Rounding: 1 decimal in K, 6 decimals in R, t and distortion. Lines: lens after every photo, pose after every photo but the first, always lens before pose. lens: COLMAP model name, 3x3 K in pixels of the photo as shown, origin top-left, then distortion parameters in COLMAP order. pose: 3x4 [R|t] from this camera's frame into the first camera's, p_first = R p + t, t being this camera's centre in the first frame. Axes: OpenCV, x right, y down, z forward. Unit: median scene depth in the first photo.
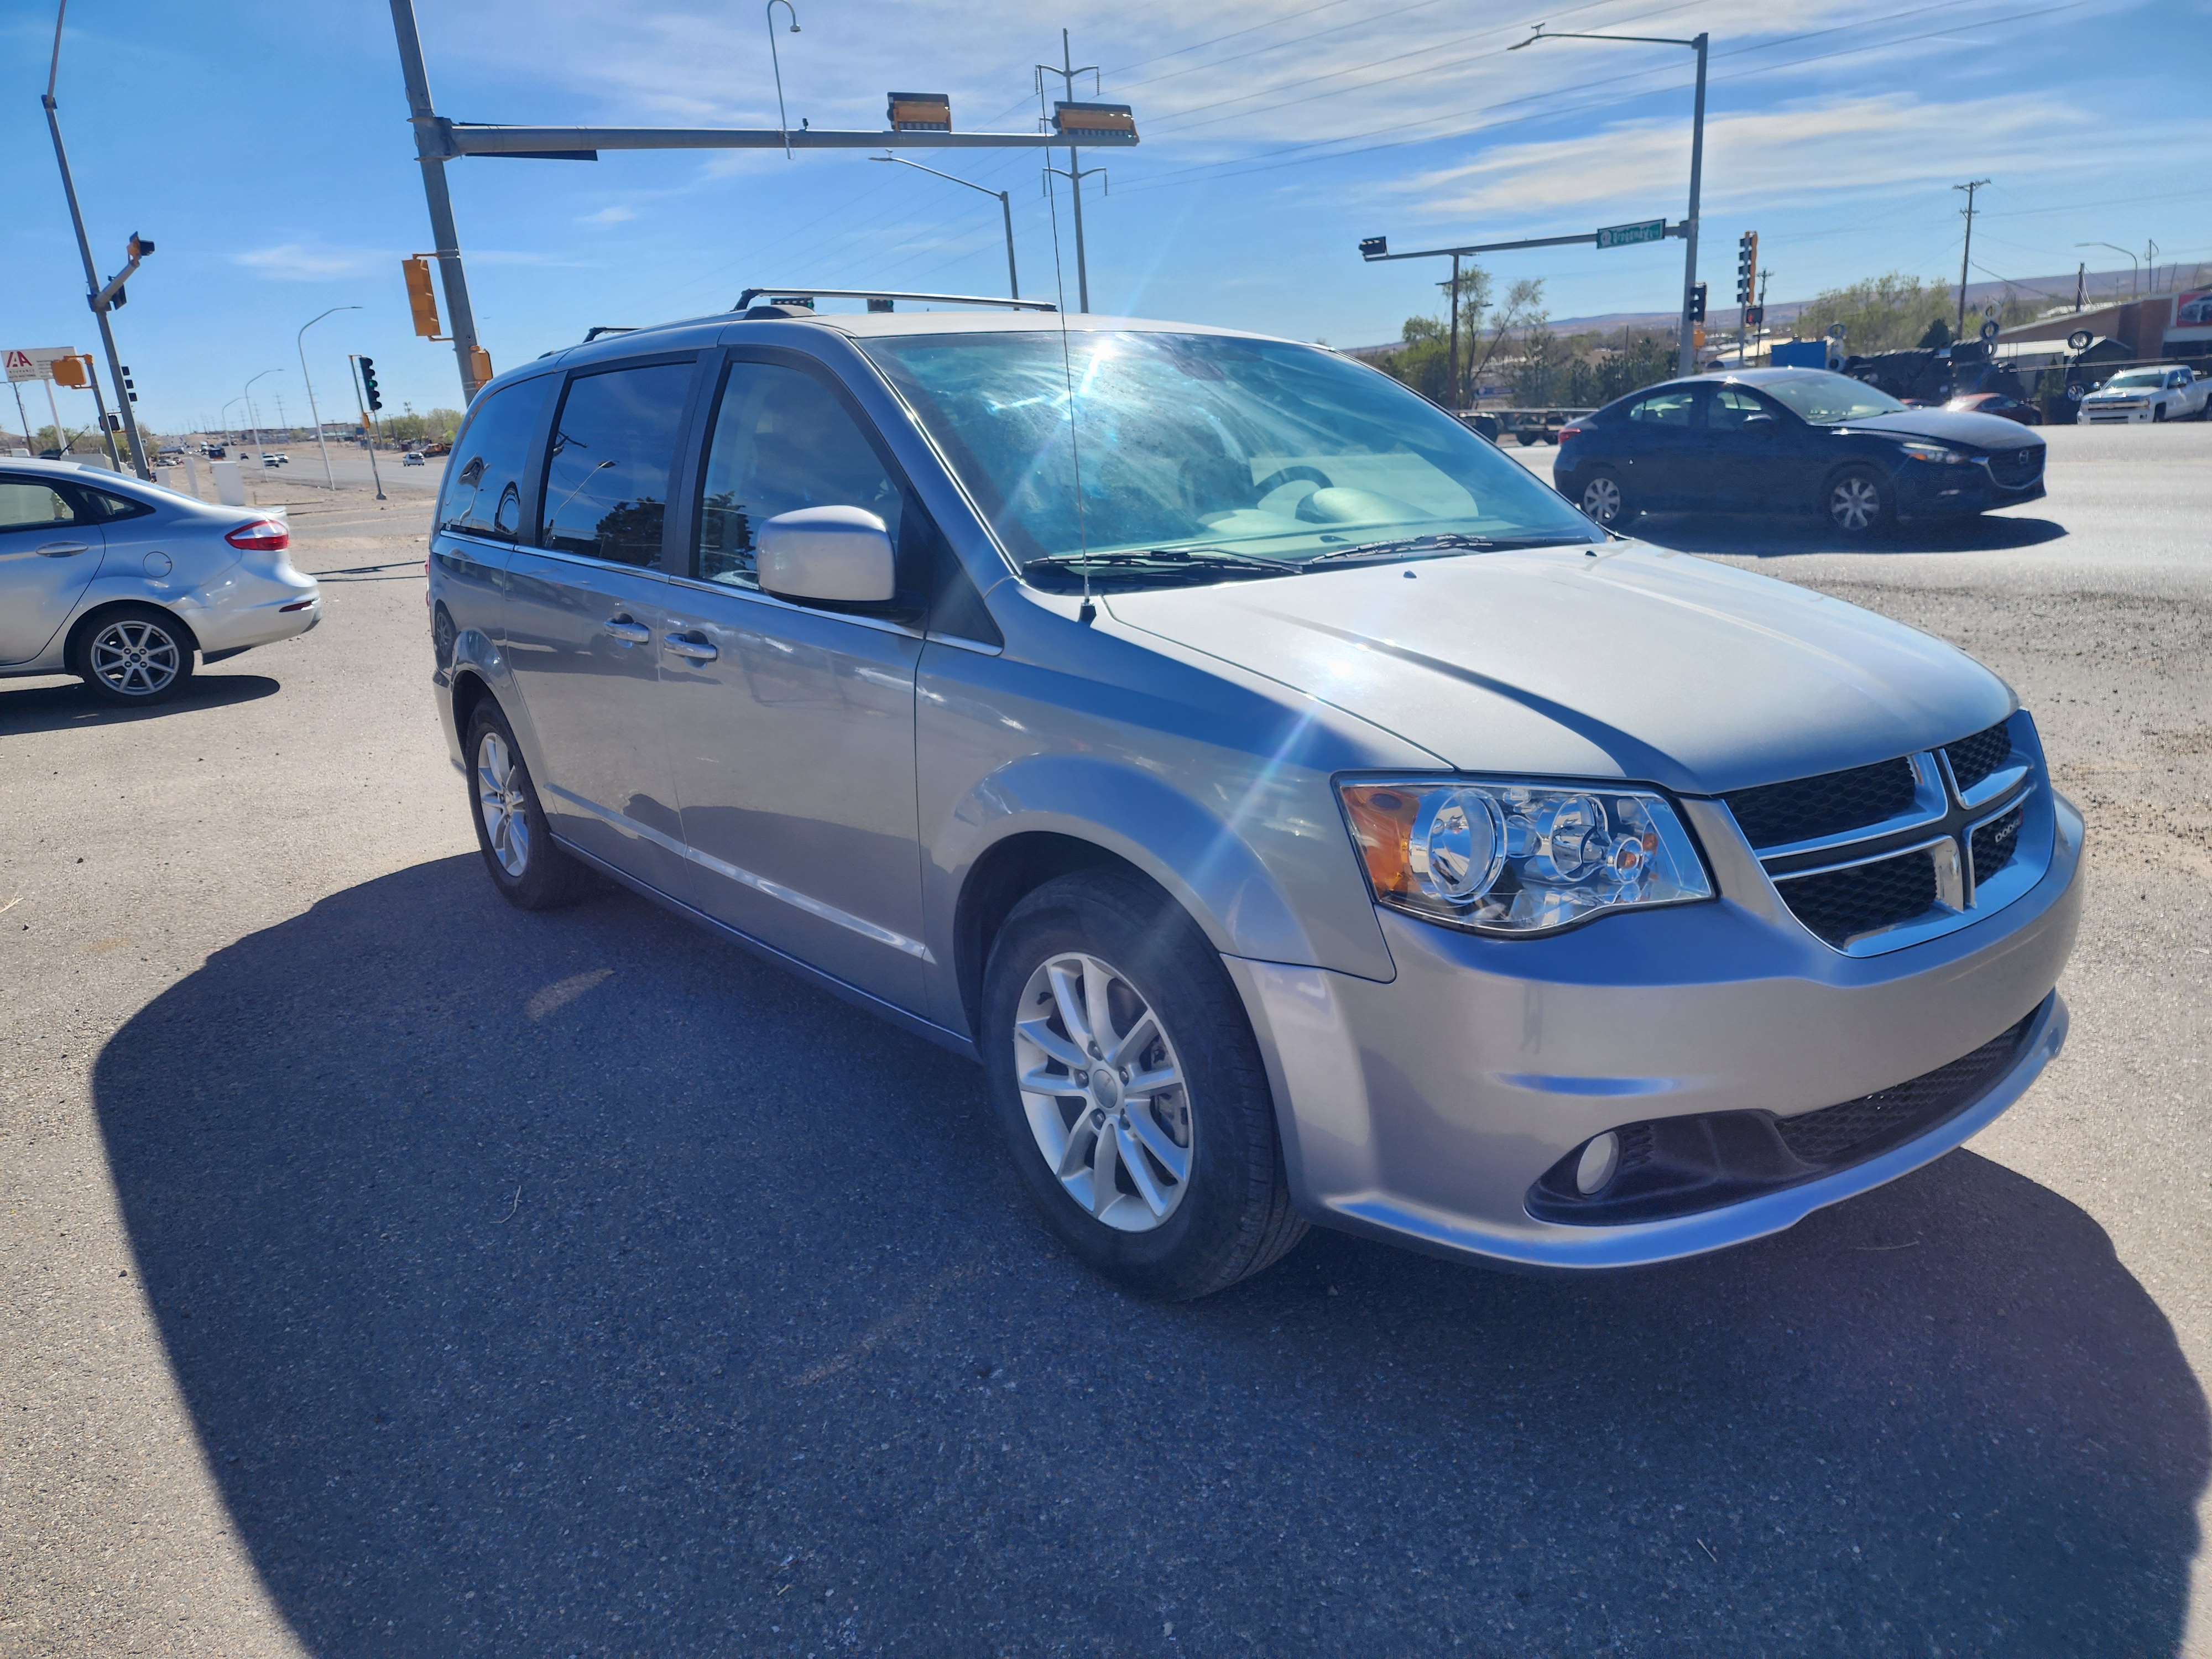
lens RADIAL K [[1572.7, 0, 1097.1], [0, 1572.7, 831.2], [0, 0, 1]] dist [0.070121, -0.073613]
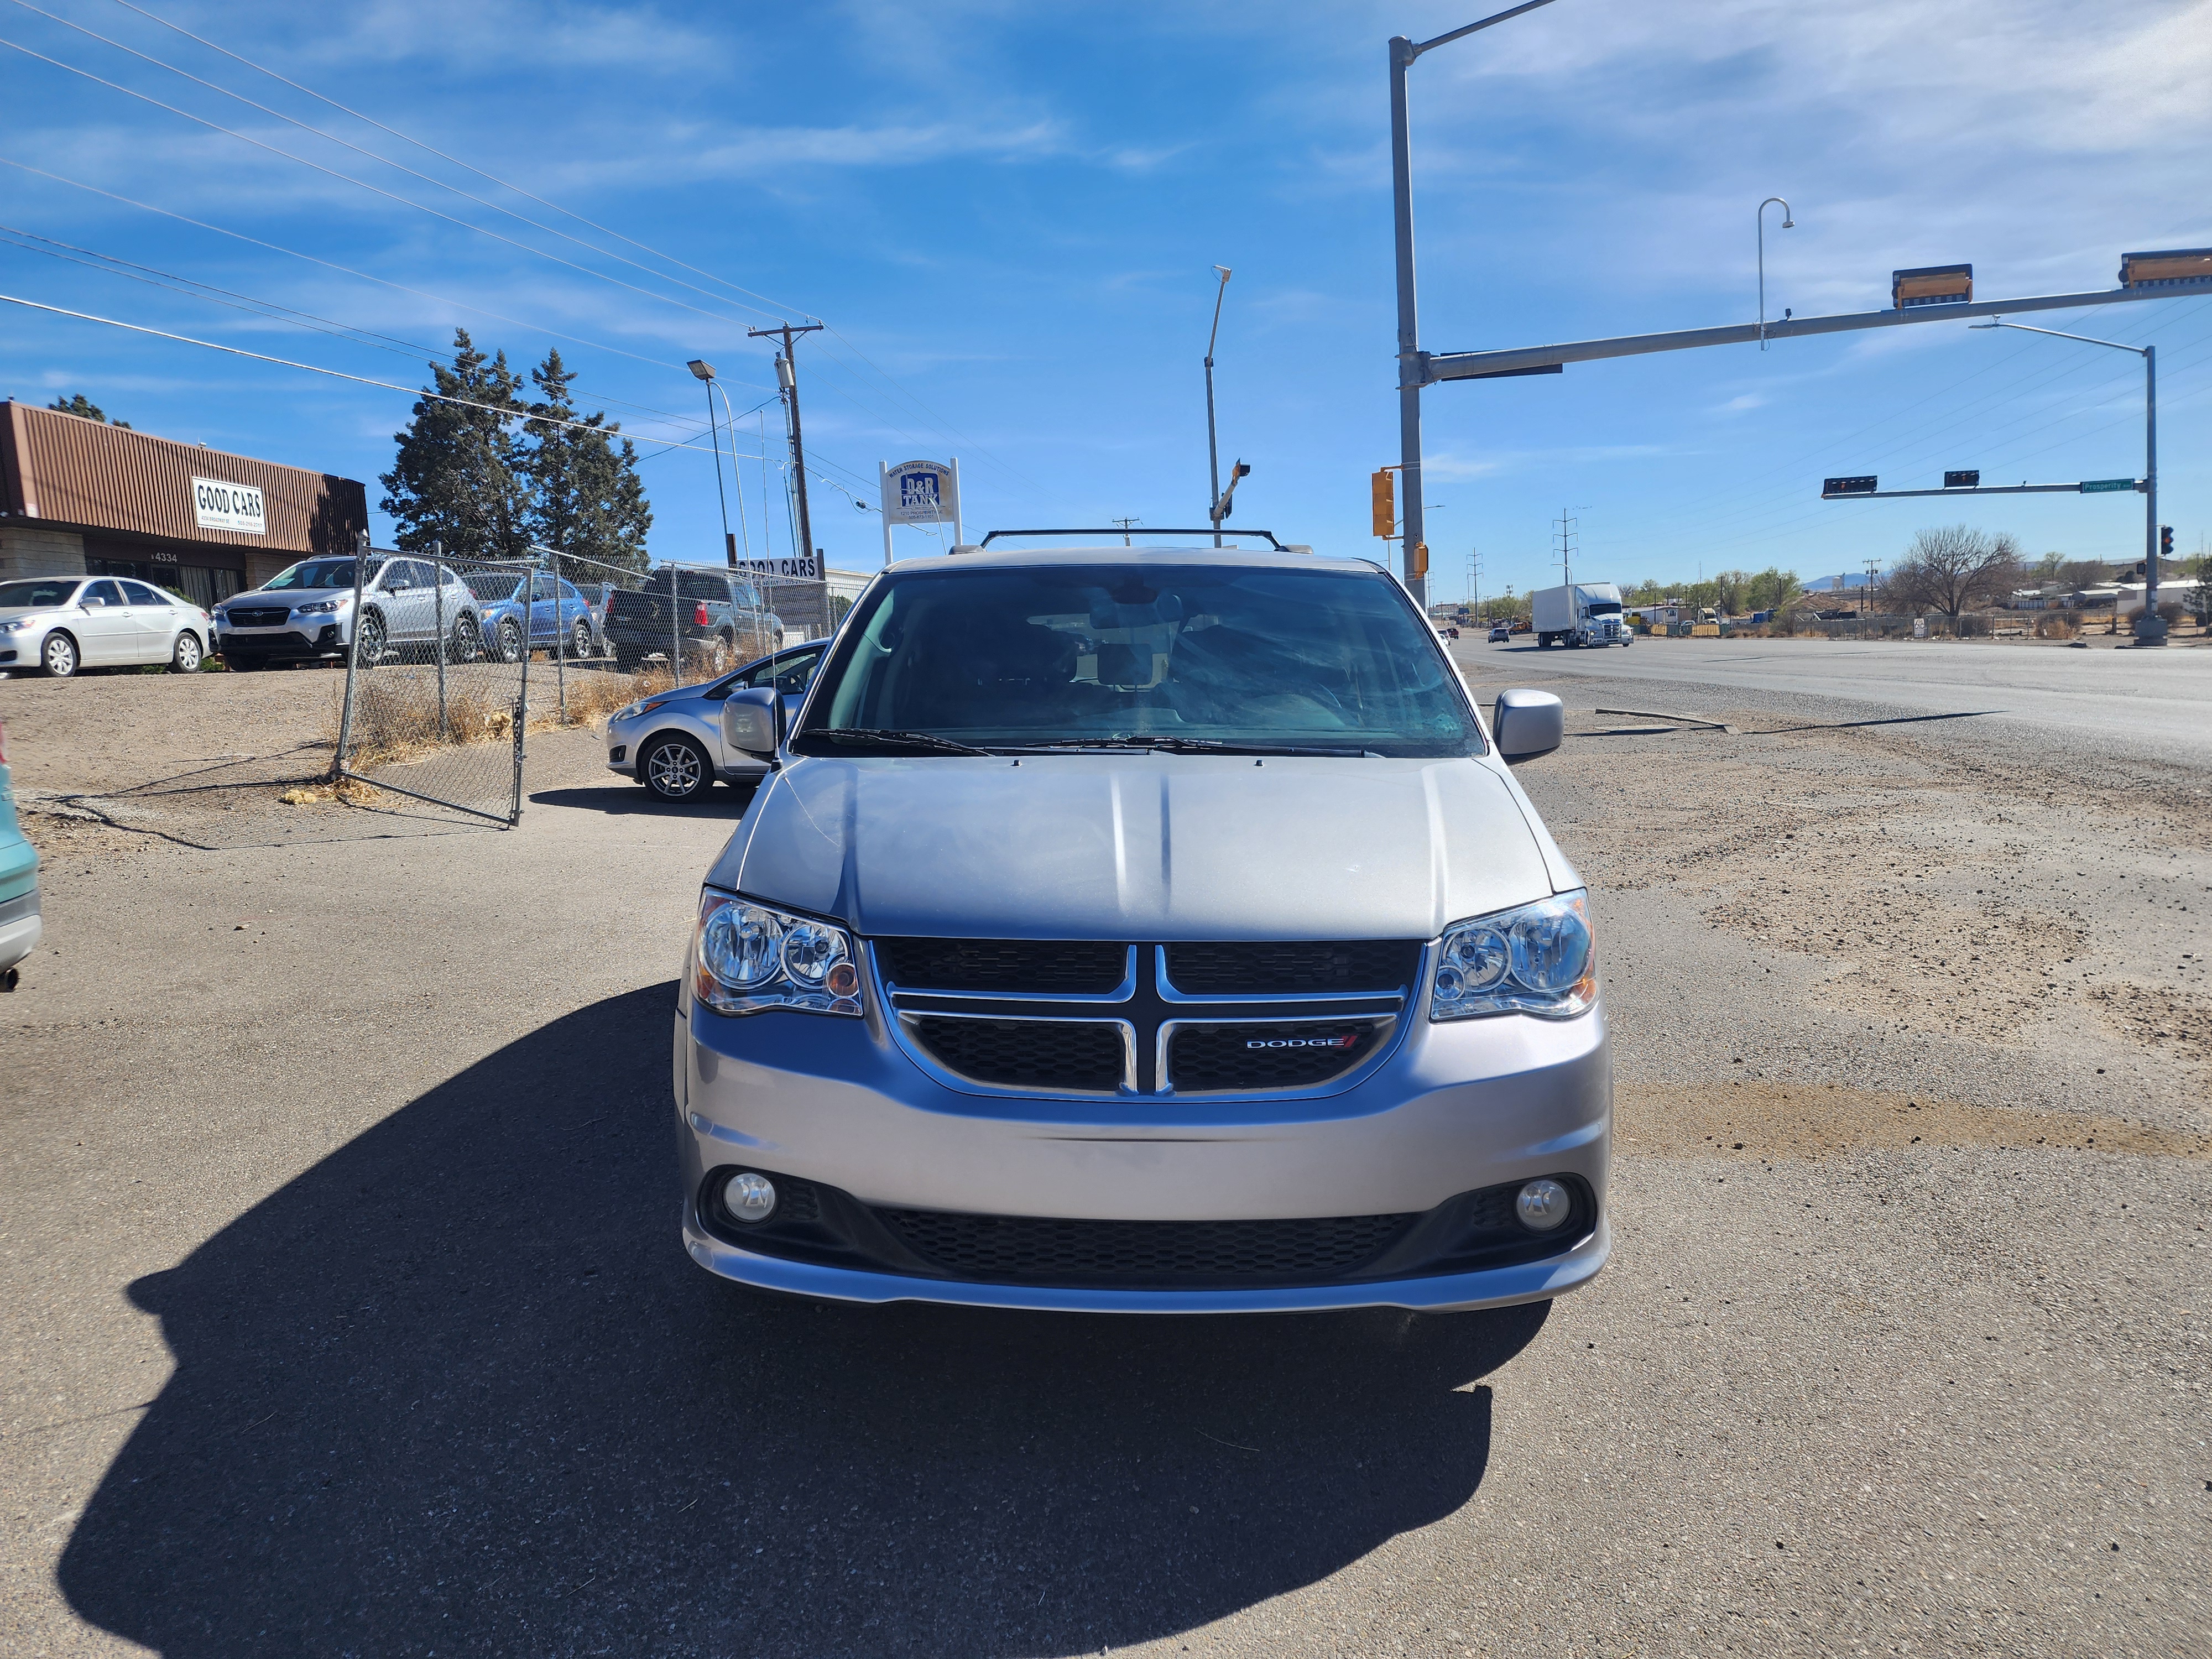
lens RADIAL K [[1572.7, 0, 1097.1], [0, 1572.7, 831.2], [0, 0, 1]] dist [0.070121, -0.073613]
pose [[0.765334, 0.100345, -0.635763, 0.153008], [-0.167813, 0.984717, -0.046592, -0.009249], [0.621371, 0.142348, 0.770477, 0.014048]]
